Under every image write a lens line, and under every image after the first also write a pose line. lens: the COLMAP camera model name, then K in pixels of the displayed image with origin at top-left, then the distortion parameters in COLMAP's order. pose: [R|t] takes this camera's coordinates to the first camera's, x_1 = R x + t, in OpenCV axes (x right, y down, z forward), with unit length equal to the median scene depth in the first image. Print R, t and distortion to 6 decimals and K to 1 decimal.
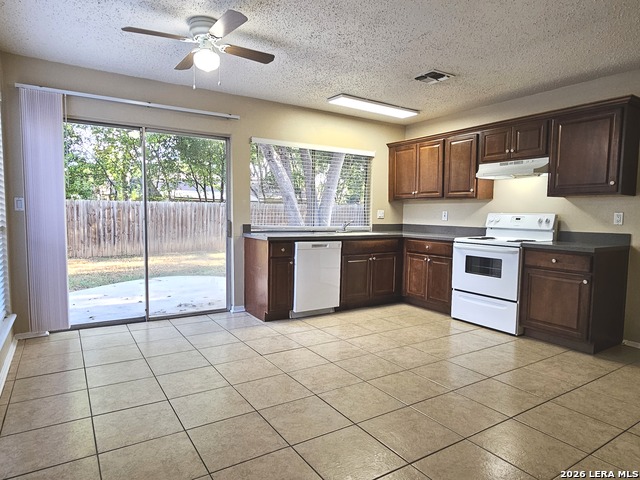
lens RADIAL K [[399.1, 0, 317.4], [0, 399.1, 240.7], [0, 0, 1]] dist [0.005794, 0.000376]
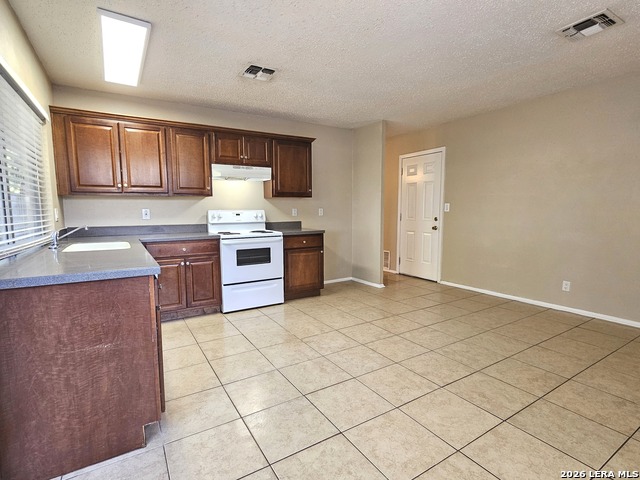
lens RADIAL K [[320.7, 0, 318.4], [0, 320.7, 241.8], [0, 0, 1]] dist [0.002472, 0.000627]
pose [[0.024299, -0.114395, 0.993138, -0.466439], [0.076674, 0.990719, 0.112240, -0.064112], [-0.996760, 0.073420, 0.032844, 0.737978]]
